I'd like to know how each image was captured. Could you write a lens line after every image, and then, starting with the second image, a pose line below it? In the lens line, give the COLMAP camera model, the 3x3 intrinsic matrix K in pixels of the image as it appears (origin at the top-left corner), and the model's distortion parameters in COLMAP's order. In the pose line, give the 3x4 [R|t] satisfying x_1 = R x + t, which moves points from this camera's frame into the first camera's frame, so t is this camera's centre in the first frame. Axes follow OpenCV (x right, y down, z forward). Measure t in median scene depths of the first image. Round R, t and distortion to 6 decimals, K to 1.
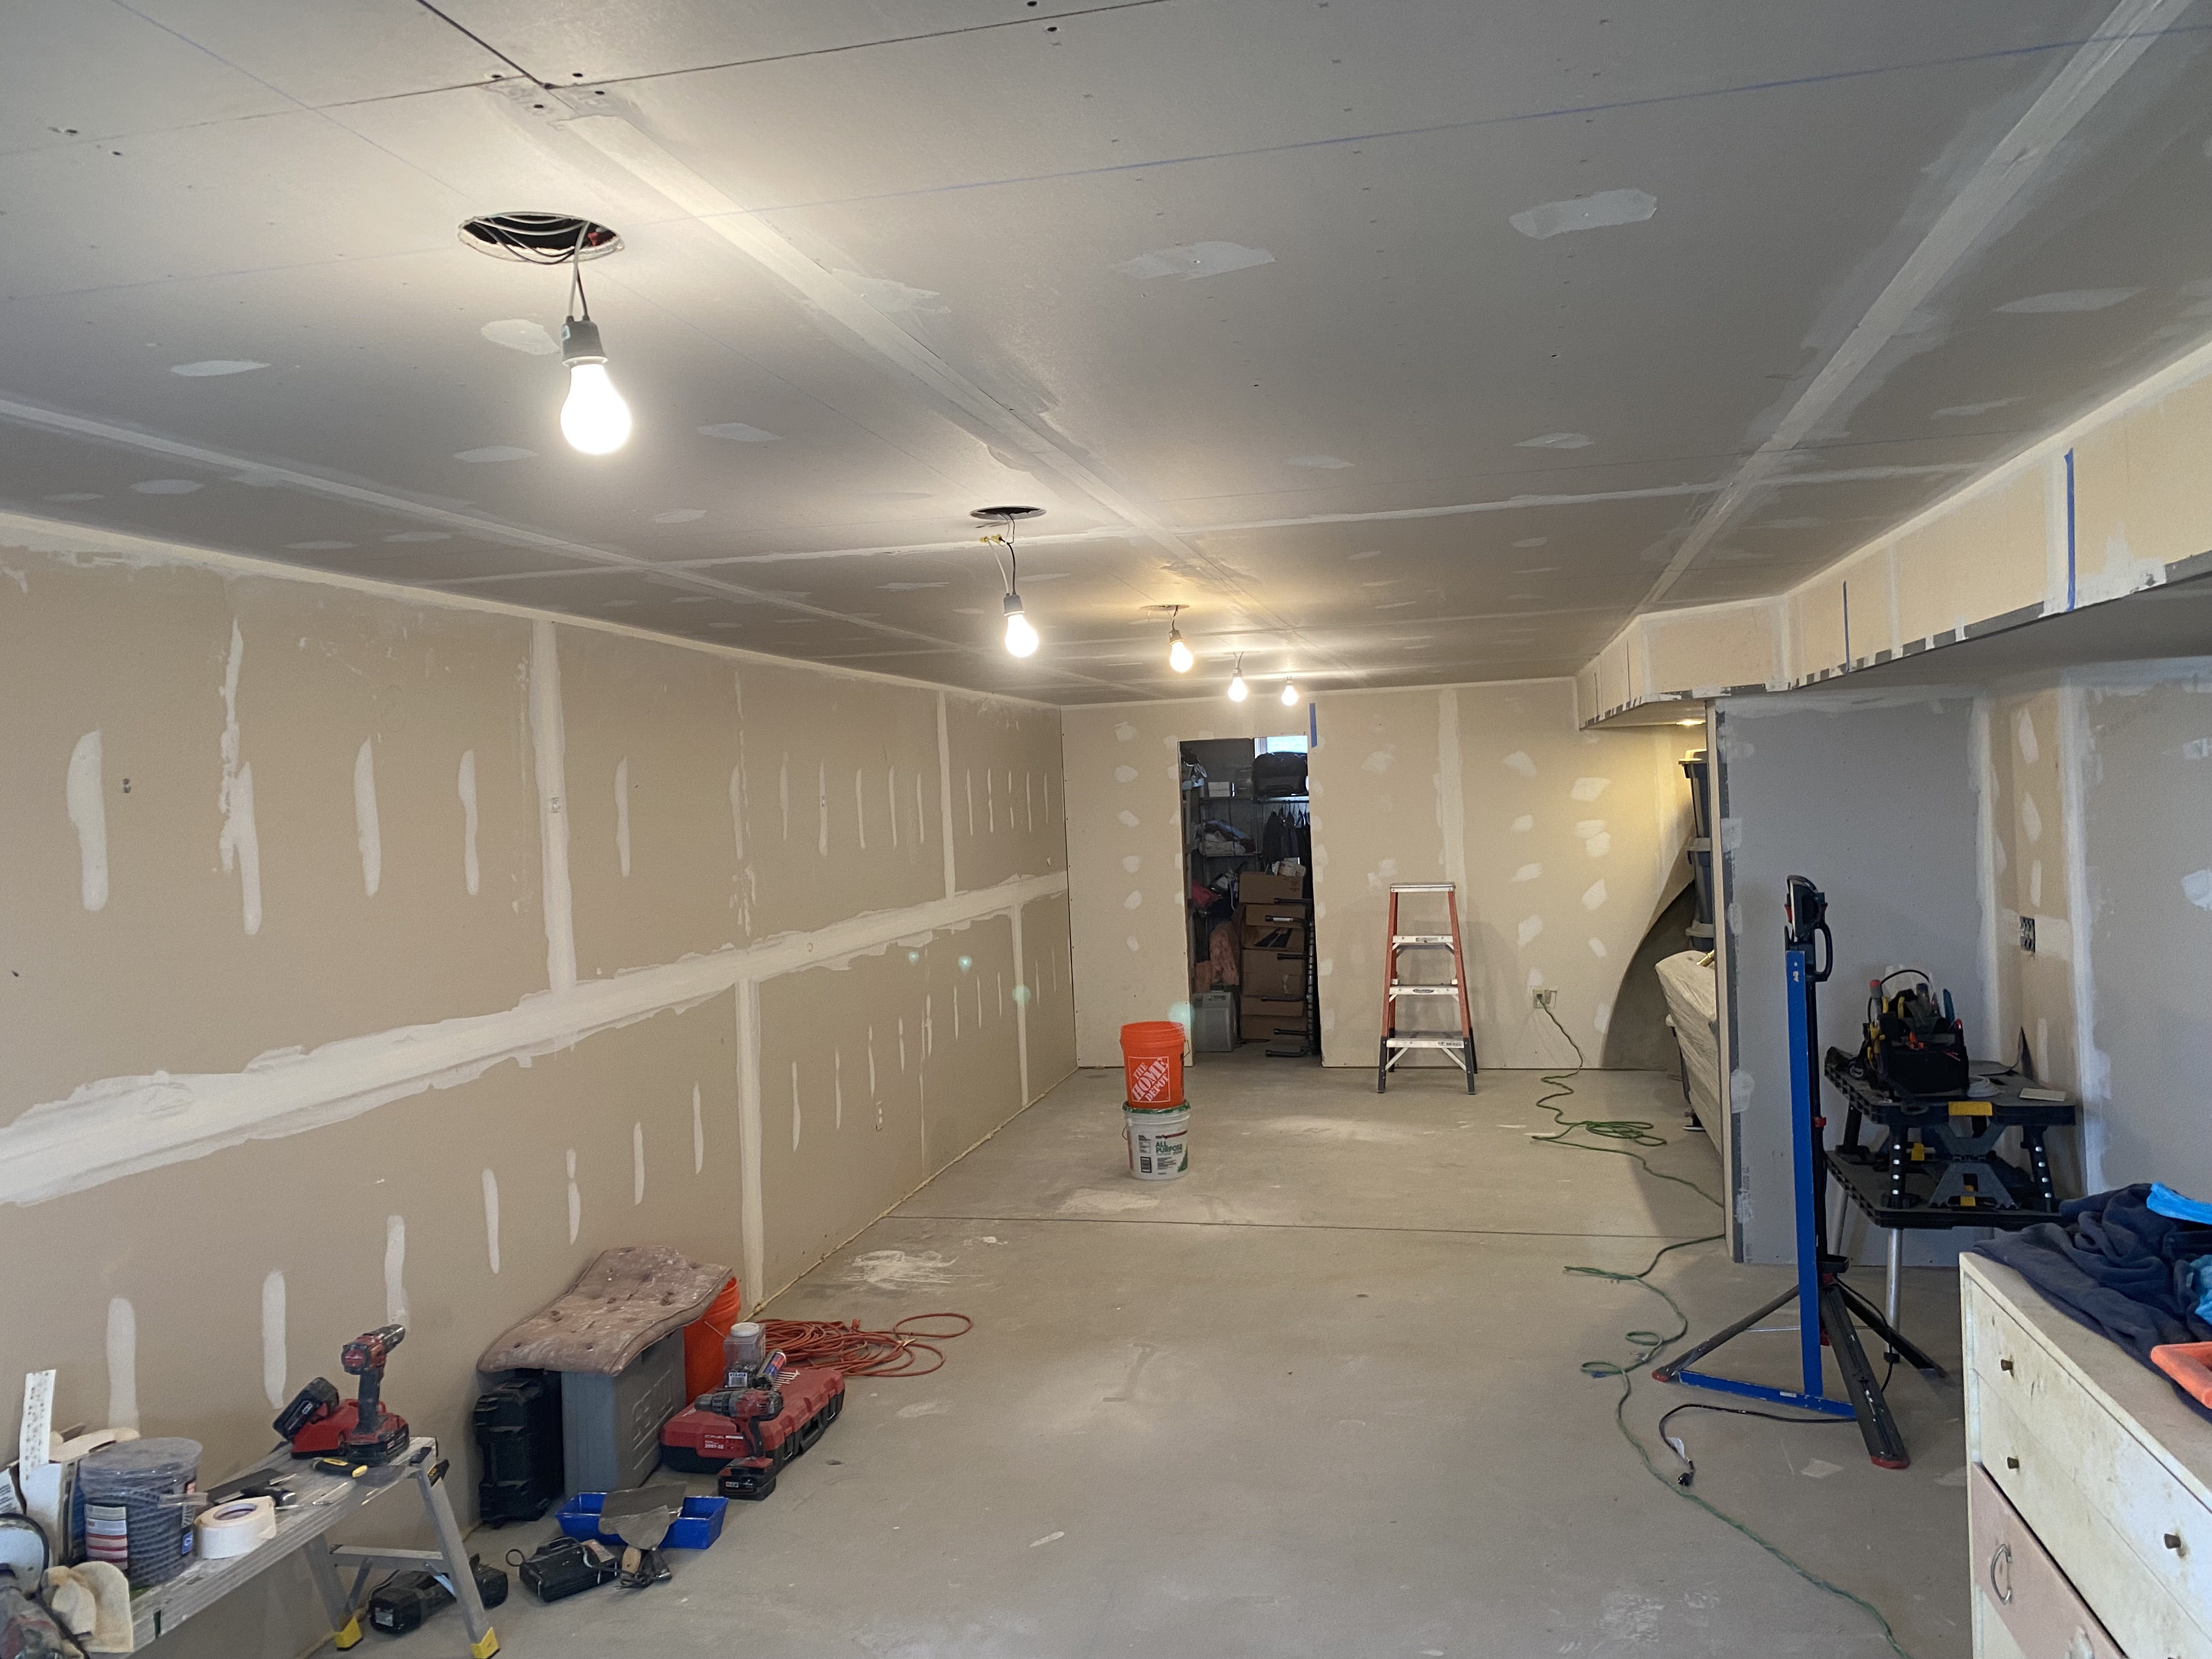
lens RADIAL K [[1670.0, 0, 1076.1], [0, 1670.0, 788.0], [0, 0, 1]] dist [-0.002903, -0.000487]
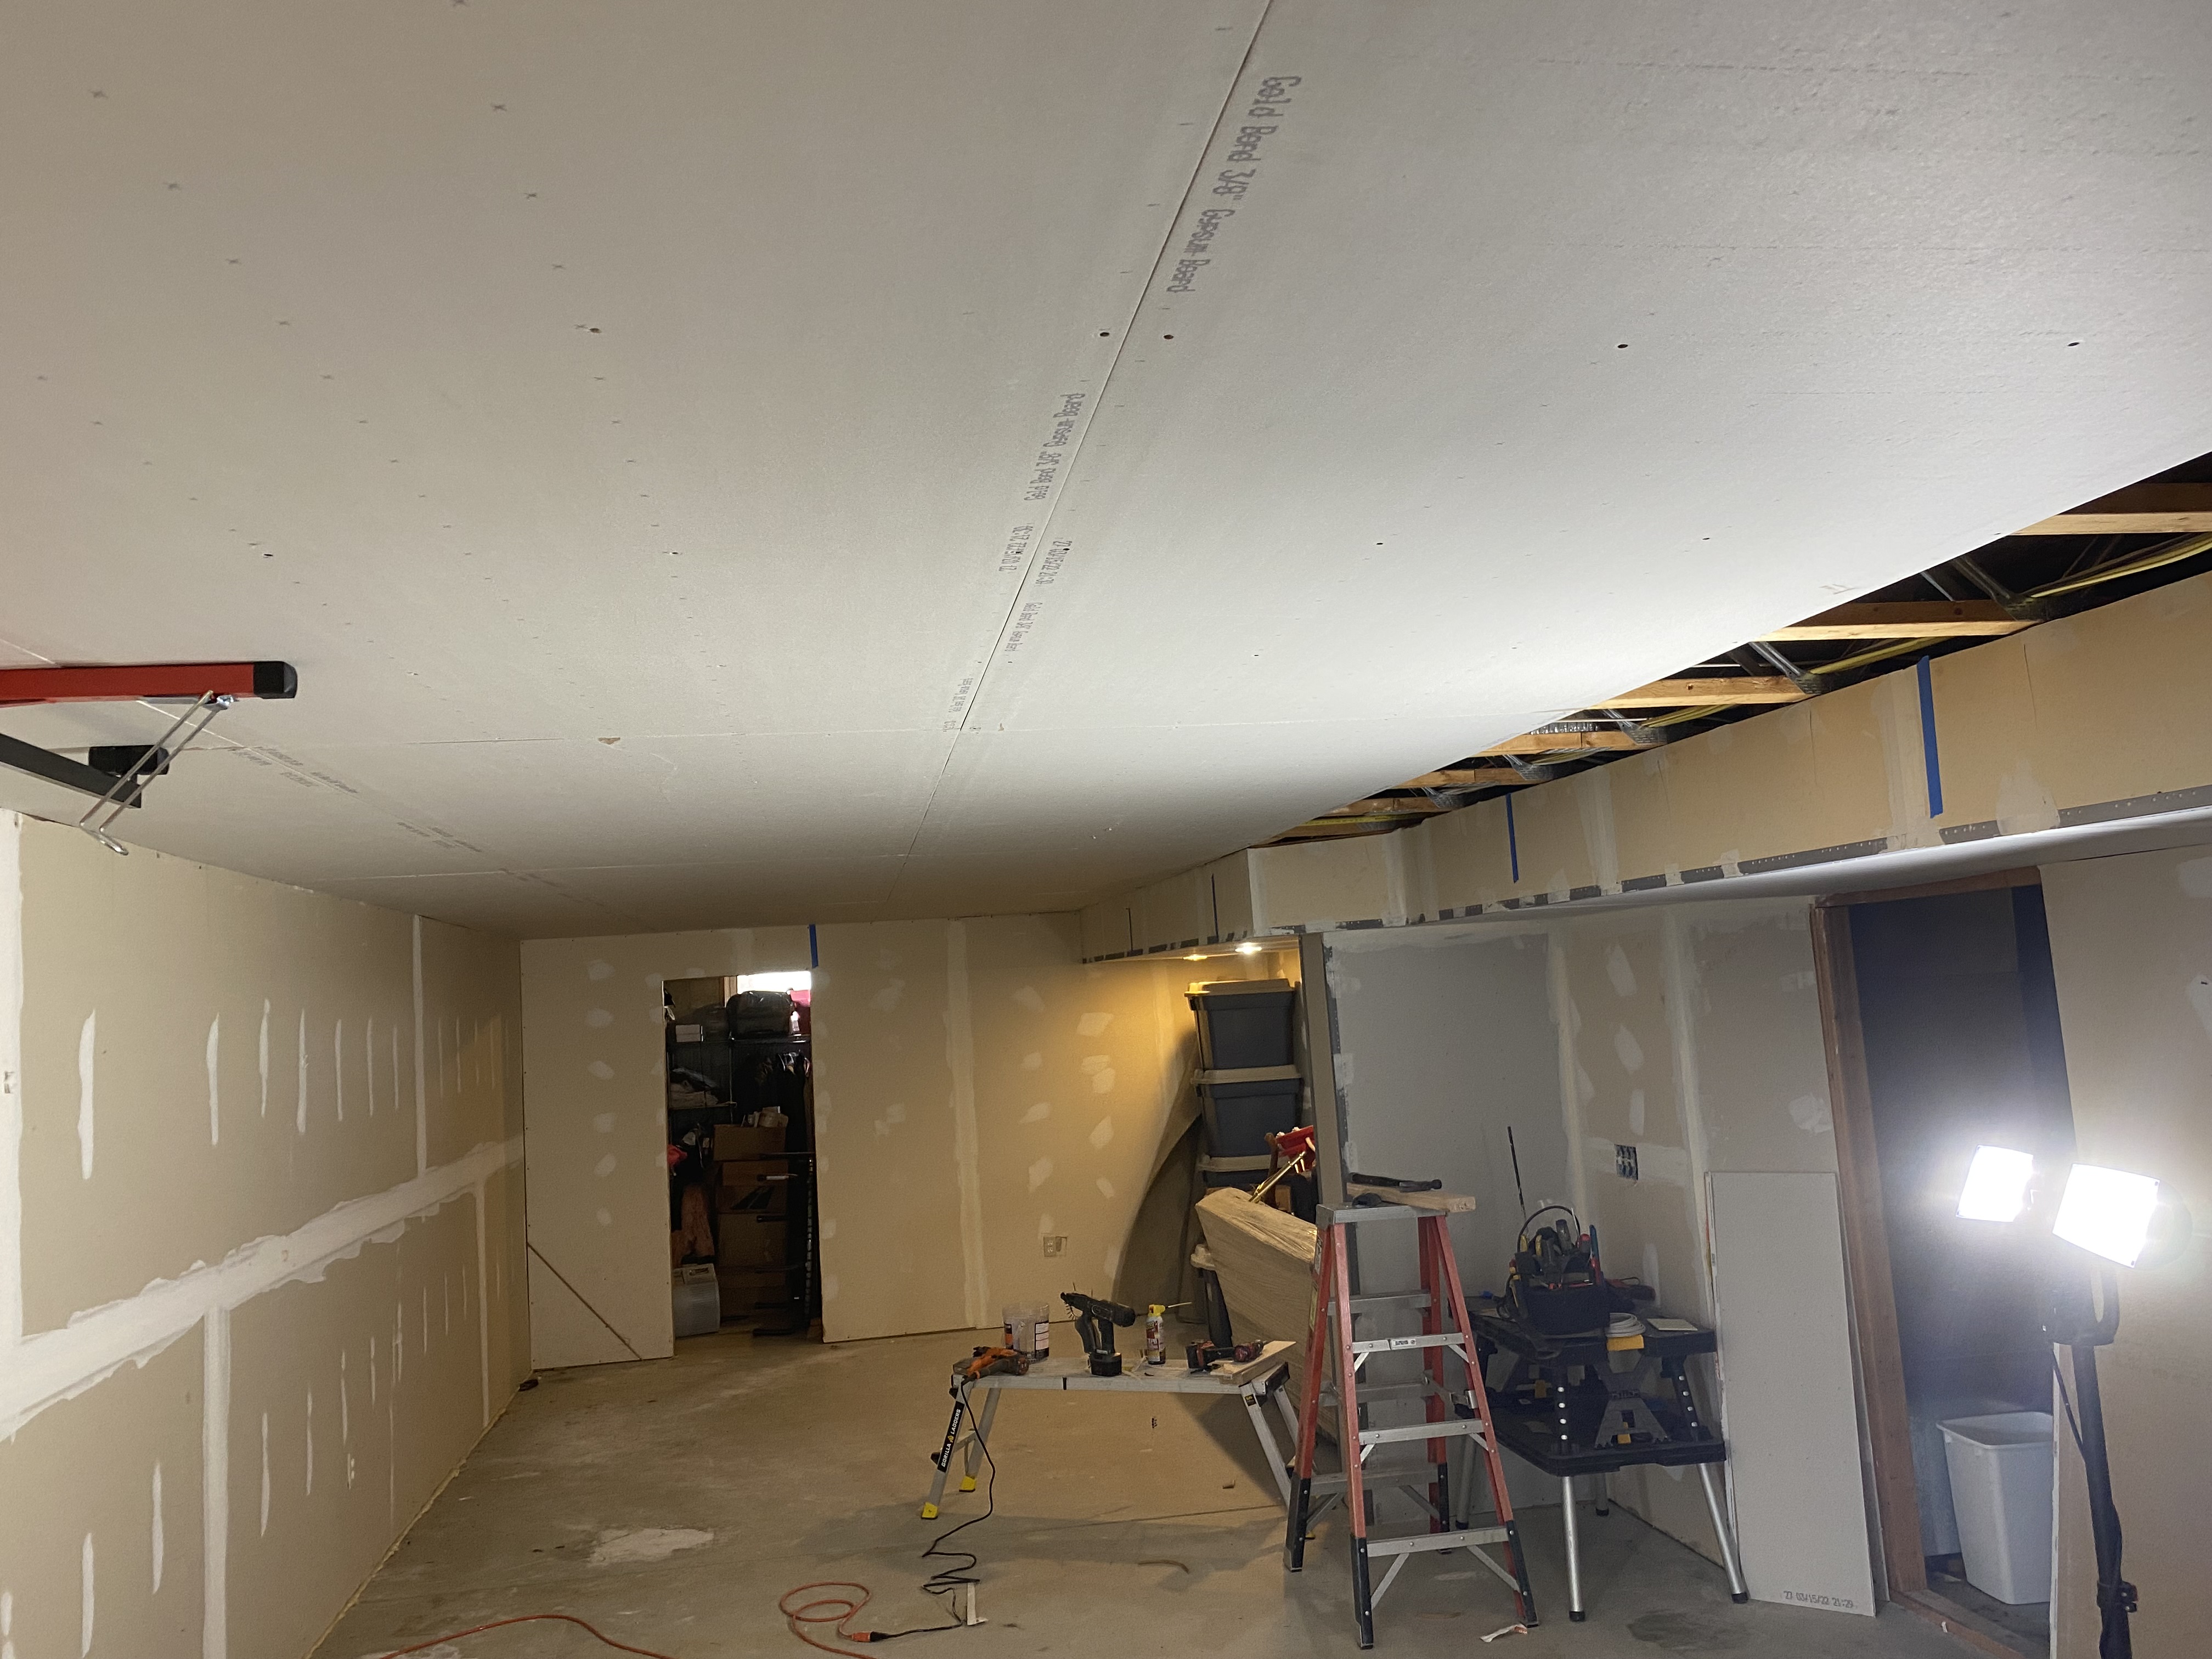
lens RADIAL K [[1691.5, 0, 1091.4], [0, 1691.5, 819.3], [0, 0, 1]] dist [0.030239, -0.036702]
pose [[0.922181, 0.028082, 0.385738, -0.152743], [0.018464, 0.993027, -0.116436, -0.007481], [-0.386317, 0.114497, 0.915232, 0.140807]]
